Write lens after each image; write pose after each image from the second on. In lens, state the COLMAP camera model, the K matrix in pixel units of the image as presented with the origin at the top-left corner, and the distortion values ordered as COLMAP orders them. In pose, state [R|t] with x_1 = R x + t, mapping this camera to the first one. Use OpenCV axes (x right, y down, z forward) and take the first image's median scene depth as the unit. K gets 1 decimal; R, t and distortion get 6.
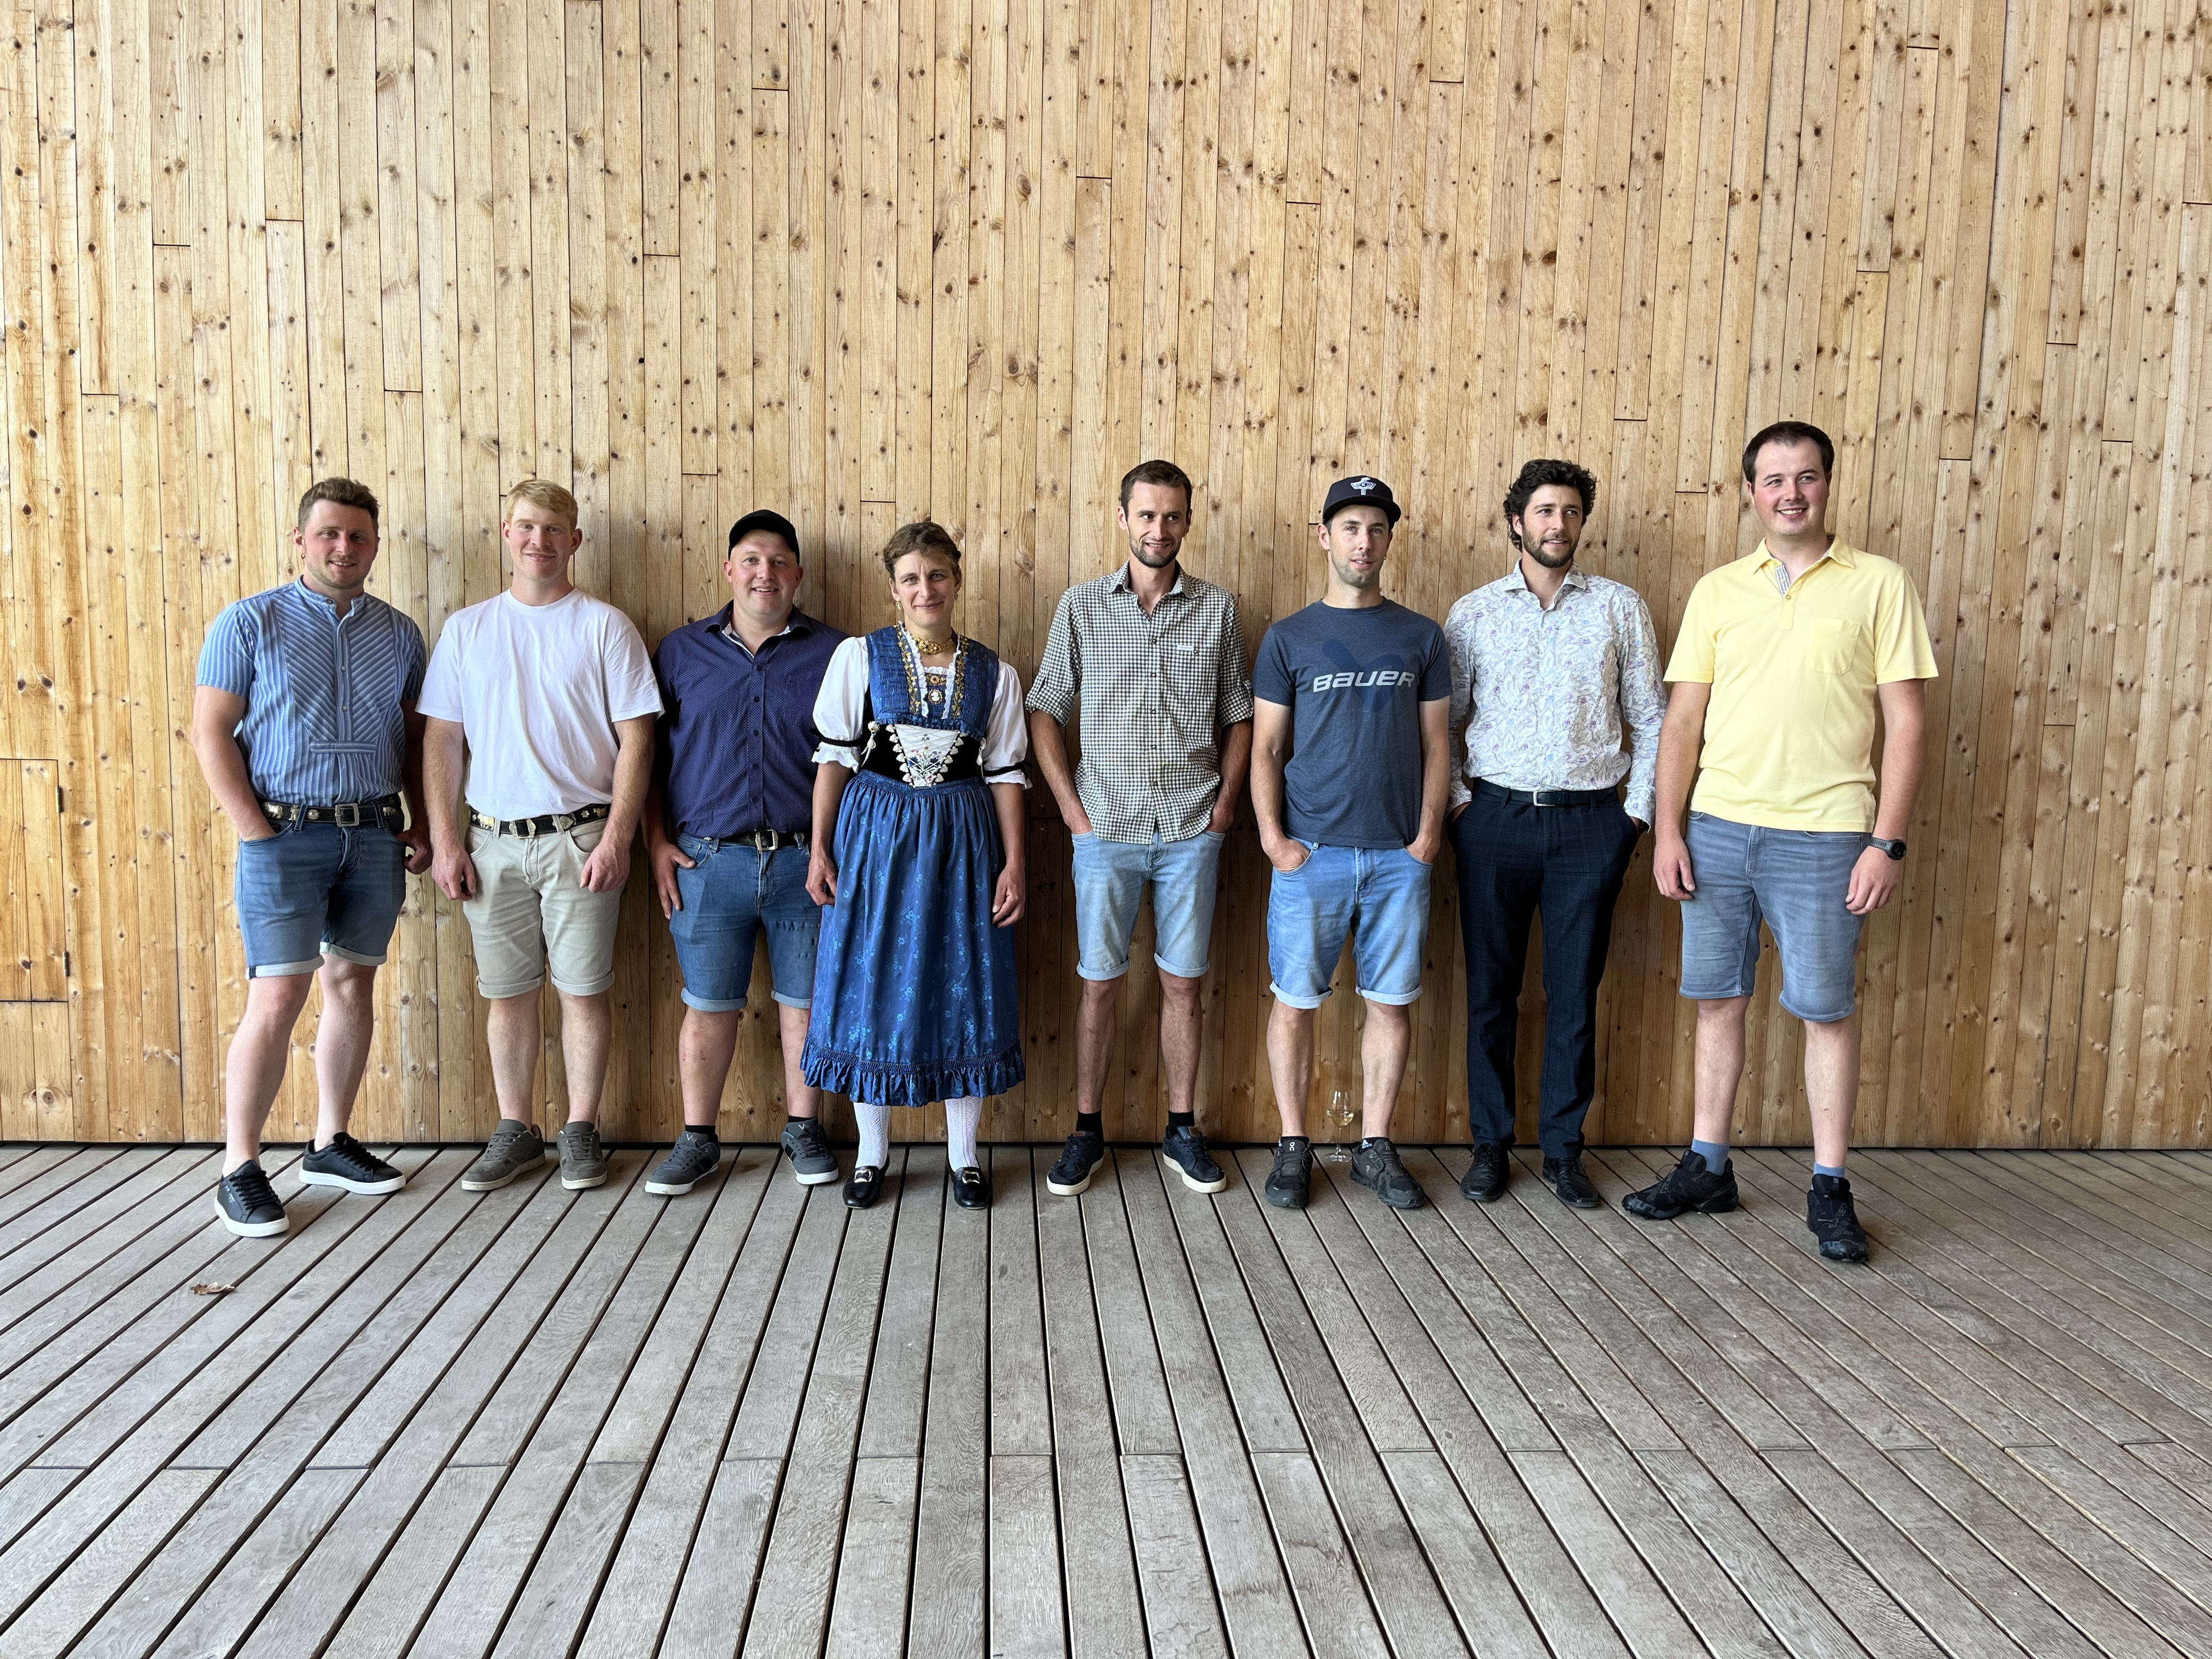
lens RADIAL K [[1659.4, 0, 1122.0], [0, 1659.4, 836.0], [0, 0, 1]] dist [0.104134, -0.123762]
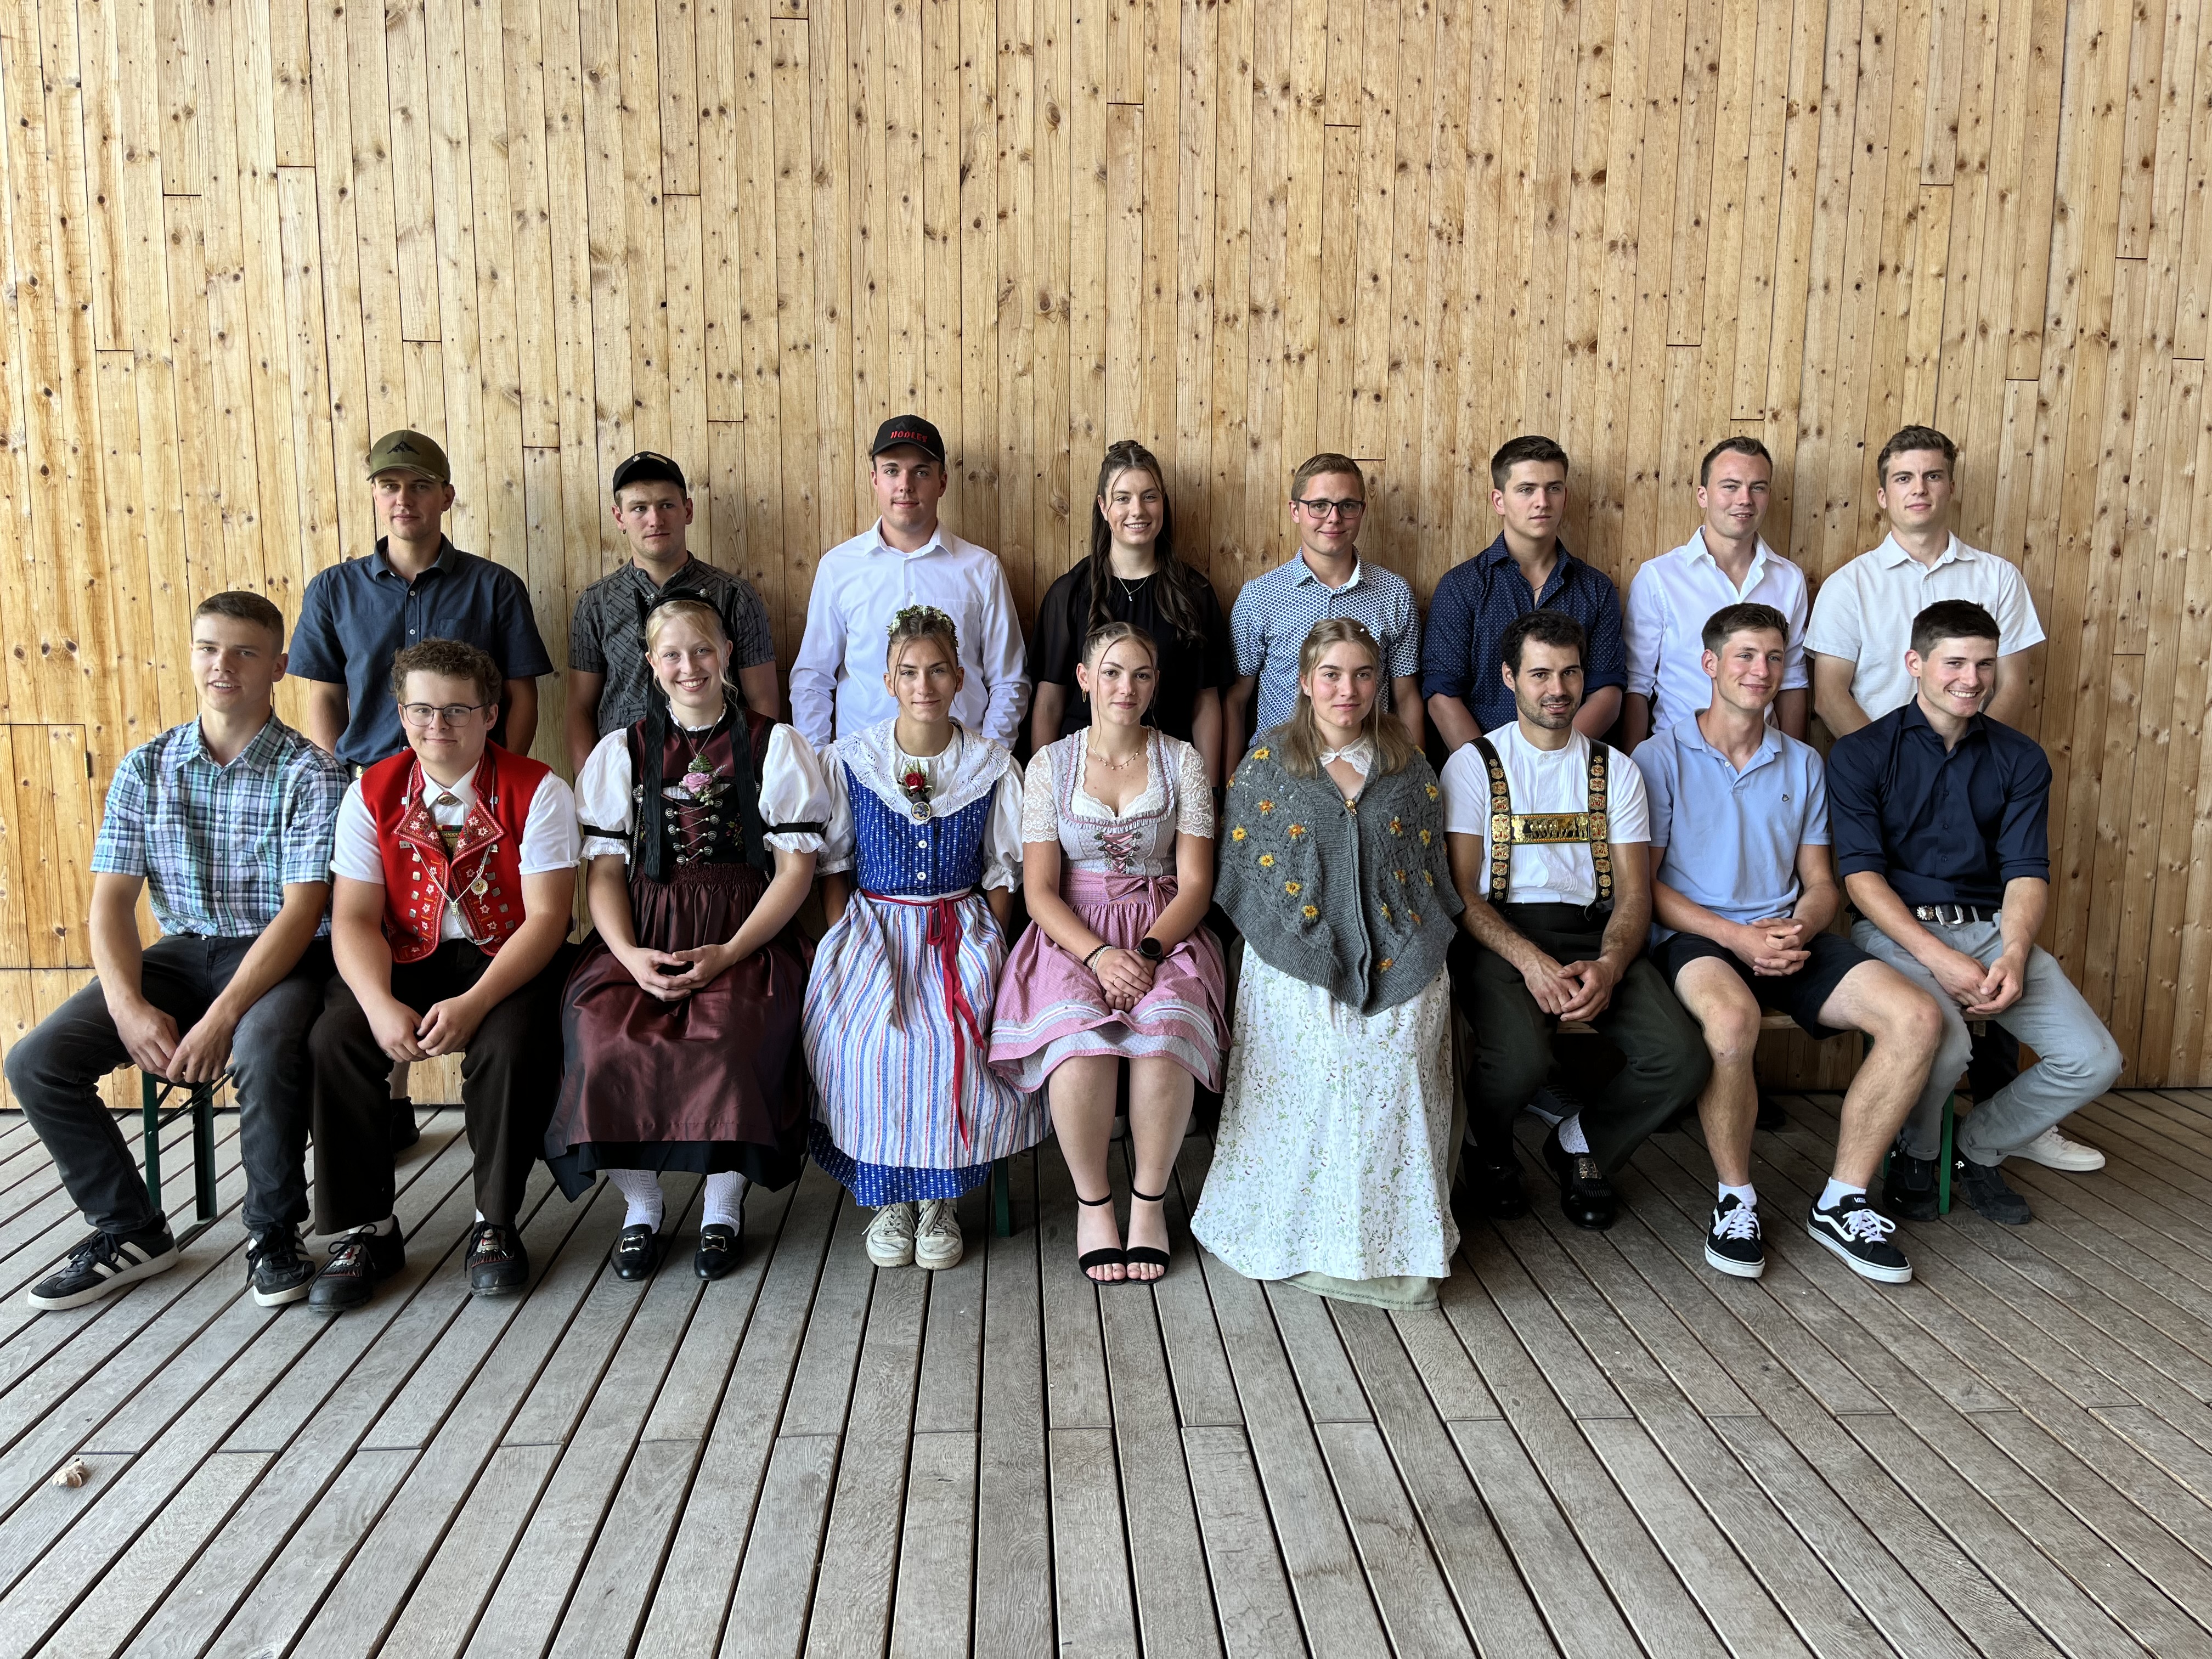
lens RADIAL K [[1659.4, 0, 1121.3], [0, 1659.4, 818.6], [0, 0, 1]] dist [0.104134, -0.123762]
pose [[0.999778, -0.014990, -0.014807, -0.010947], [0.015455, 0.999373, 0.031846, -0.012294], [0.014320, -0.032067, 0.999383, 0.020955]]
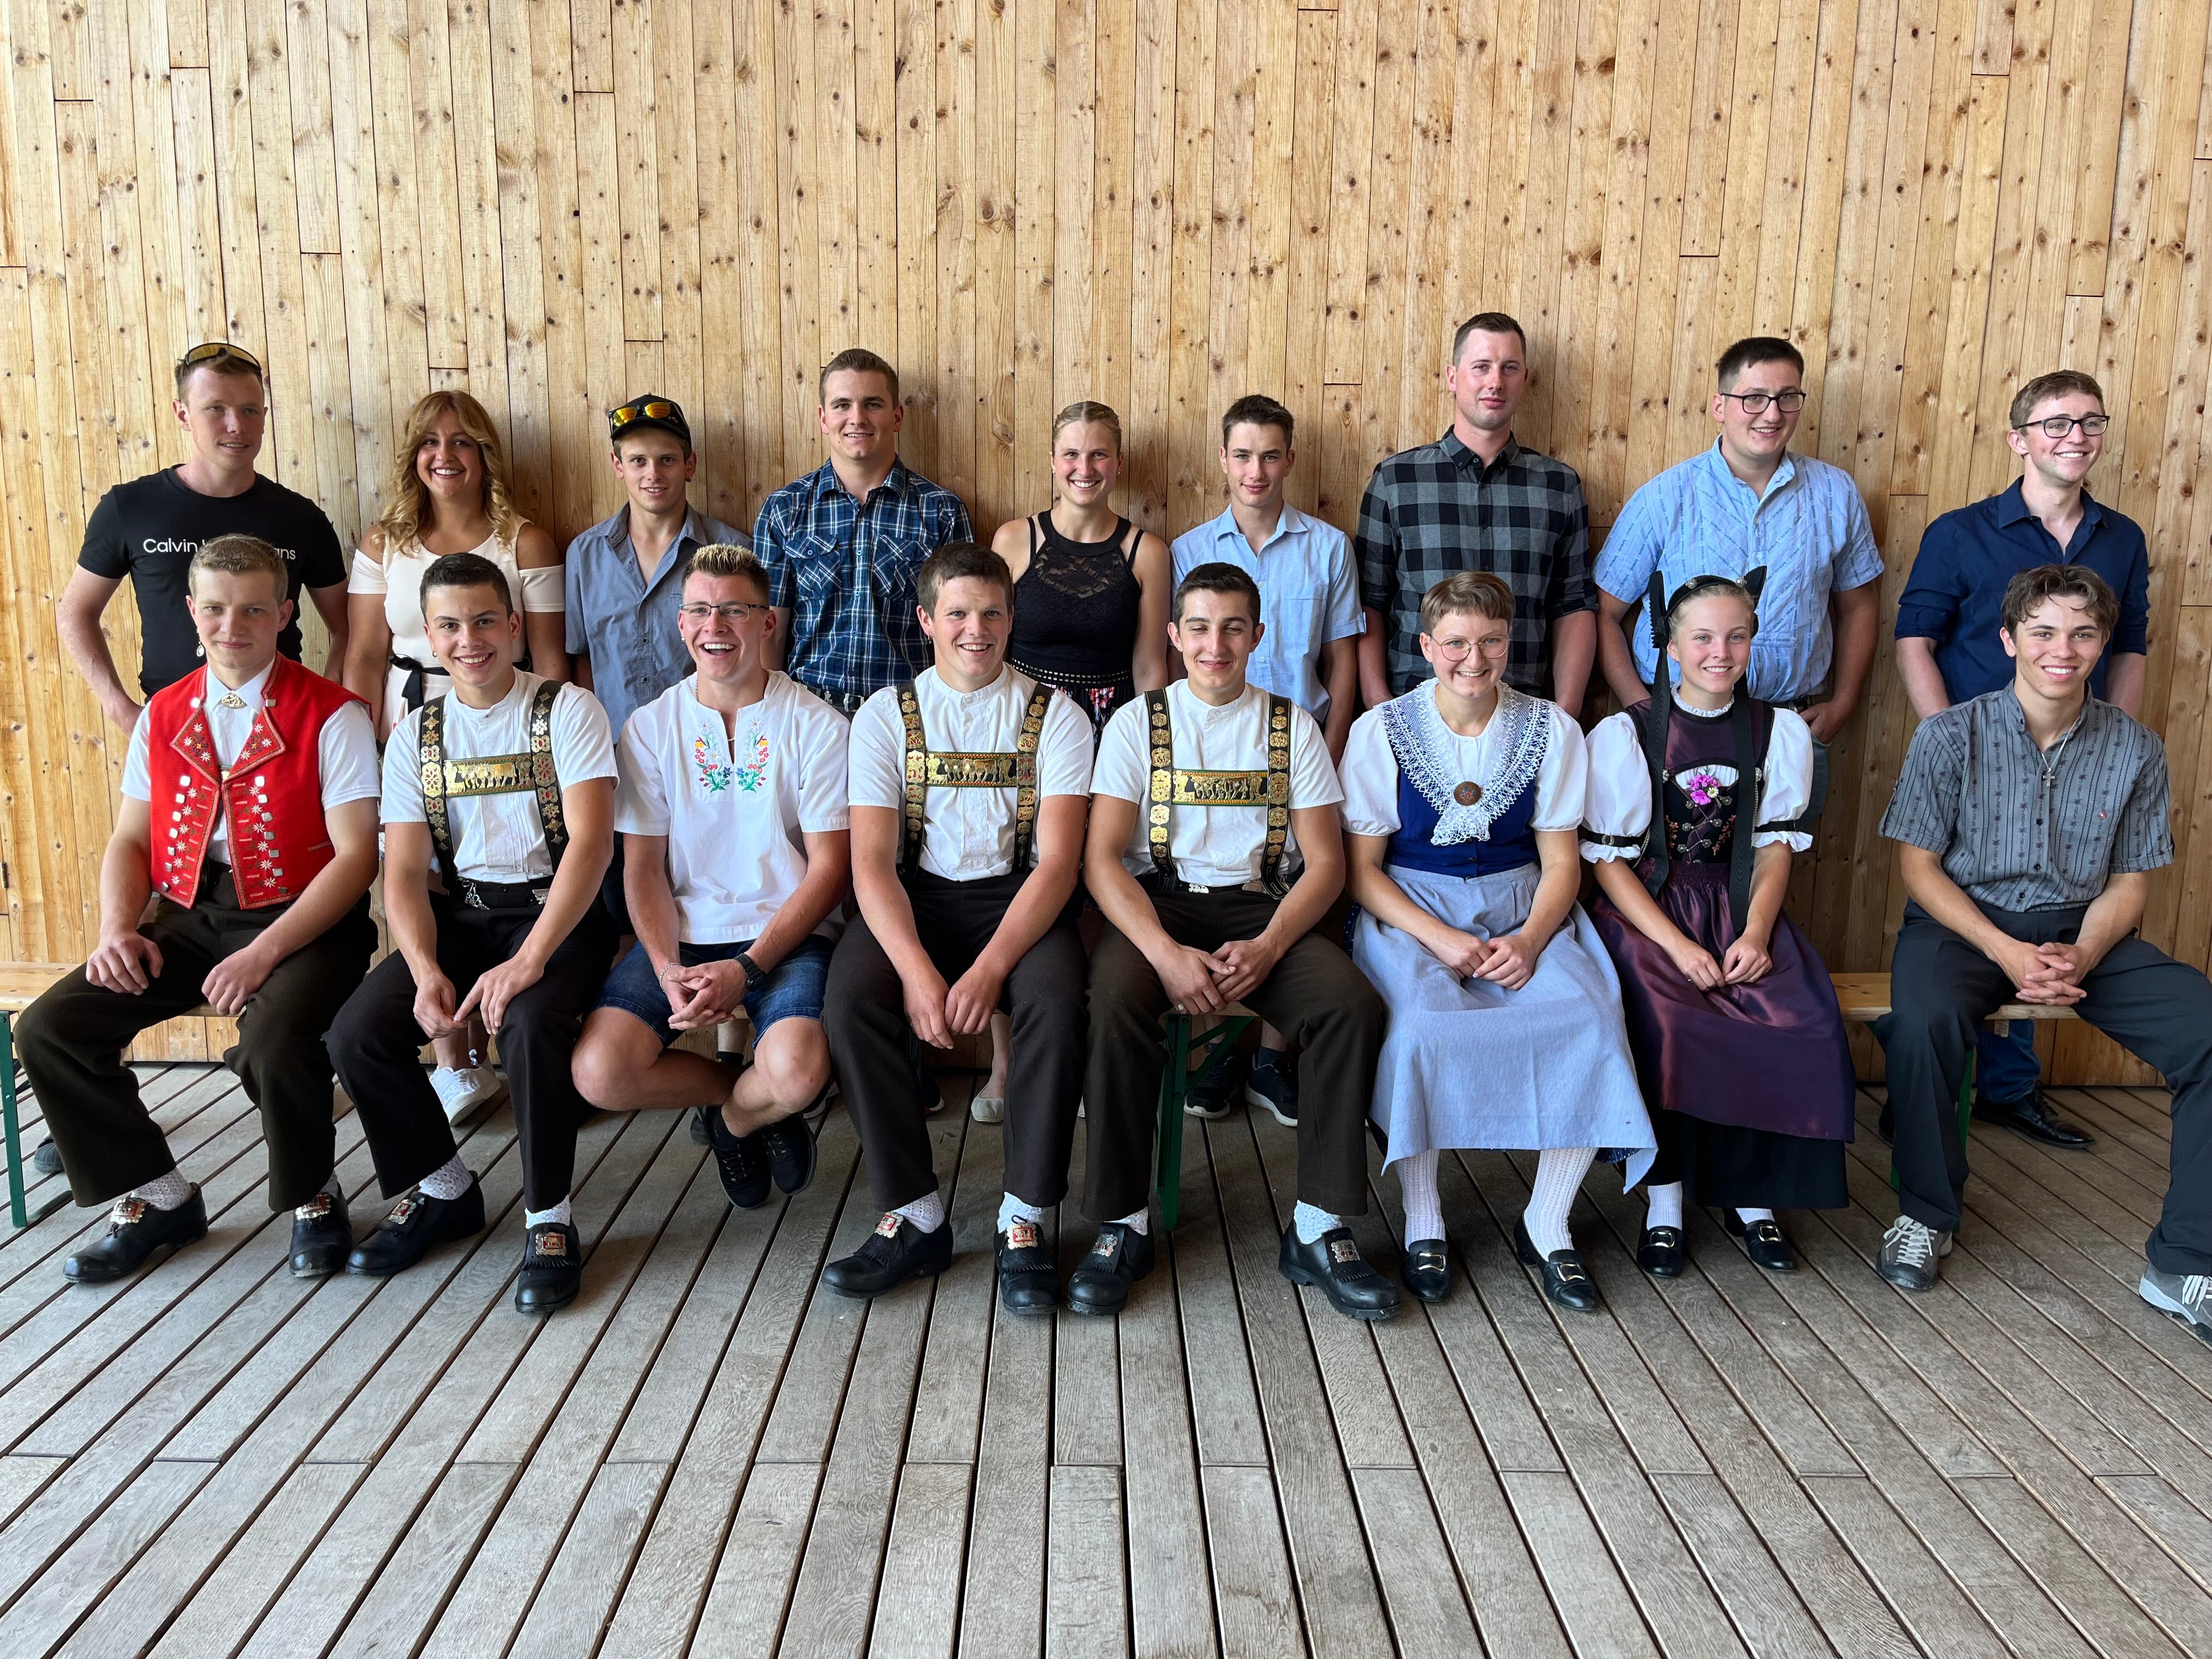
lens RADIAL K [[1659.4, 0, 1095.7], [0, 1659.4, 806.4], [0, 0, 1]] dist [0.104134, -0.123762]
pose [[0.997534, 0.001139, -0.070173, 0.056391], [0.003271, 0.998027, 0.062709, -0.021063], [0.070106, -0.062784, 0.995562, 0.099105]]
